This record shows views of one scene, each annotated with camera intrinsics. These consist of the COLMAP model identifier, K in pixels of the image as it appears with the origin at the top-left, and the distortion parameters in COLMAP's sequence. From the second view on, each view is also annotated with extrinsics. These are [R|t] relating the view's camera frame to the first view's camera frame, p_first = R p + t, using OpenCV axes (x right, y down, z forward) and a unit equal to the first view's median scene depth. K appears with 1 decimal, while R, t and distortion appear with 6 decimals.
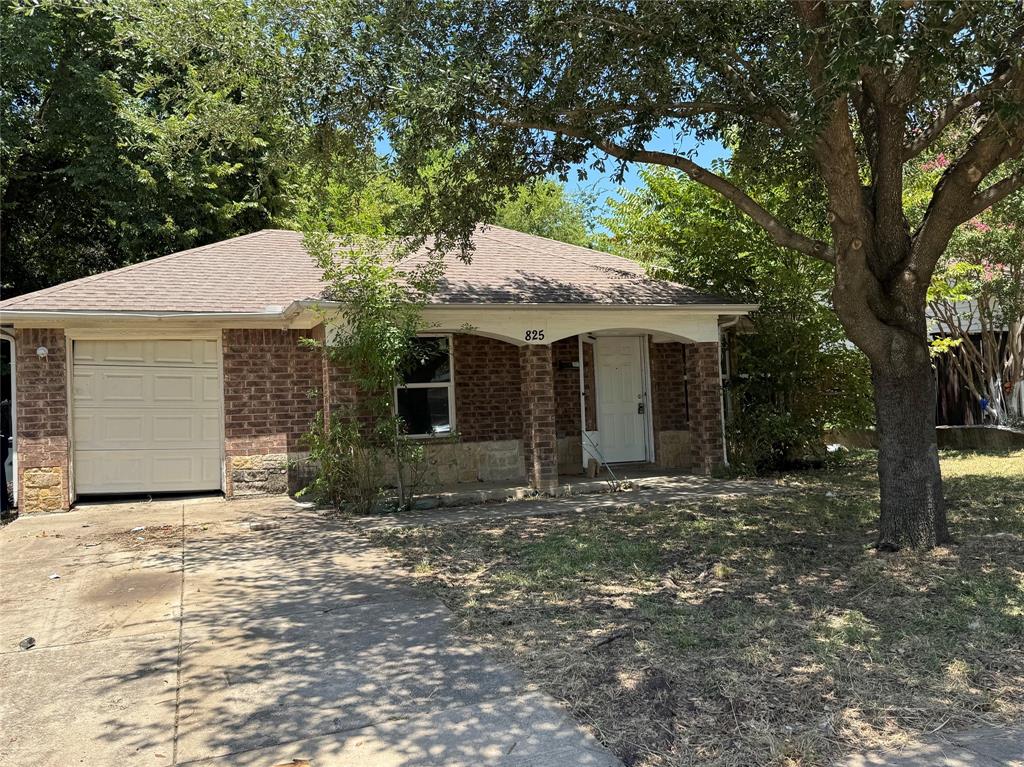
lens RADIAL K [[910.2, 0, 512.0], [0, 910.2, 383.5], [0, 0, 1]] dist [0.090040, -0.164967]
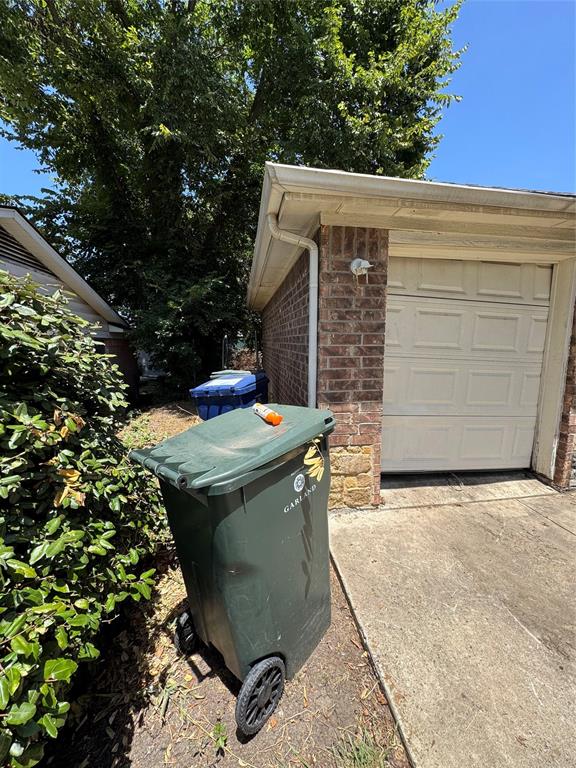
lens RADIAL K [[307.0, 0, 288.0], [0, 307.0, 384.0], [0, 0, 1]] dist [0.001094, 0.000192]
pose [[0.968985, 0.075204, -0.235400, -0.492938], [-0.034269, 0.984258, 0.173381, 0.008848], [0.244733, -0.159937, 0.956308, 0.765126]]
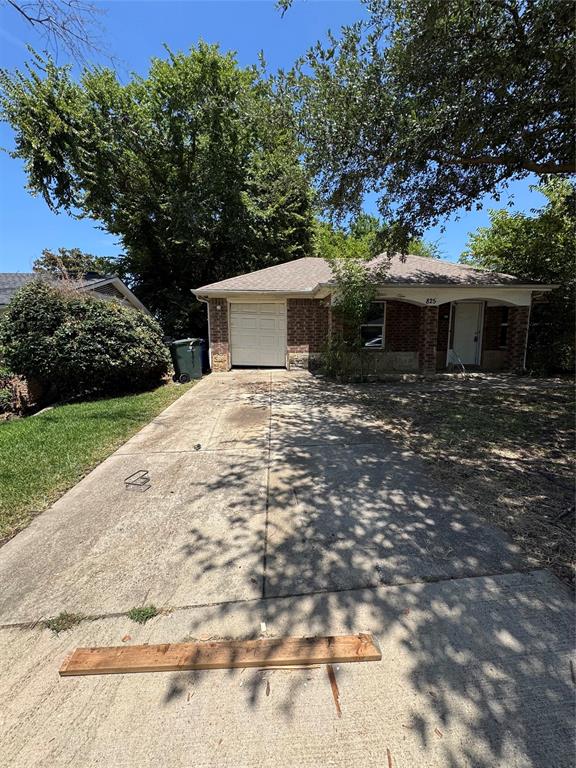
lens RADIAL K [[307.0, 0, 288.0], [0, 307.0, 384.0], [0, 0, 1]] dist [0.001094, 0.000192]
pose [[0.948740, 0.080096, -0.305740, -0.058890], [-0.022401, 0.981964, 0.187738, 0.008028], [0.315263, -0.171265, 0.933423, 0.242240]]
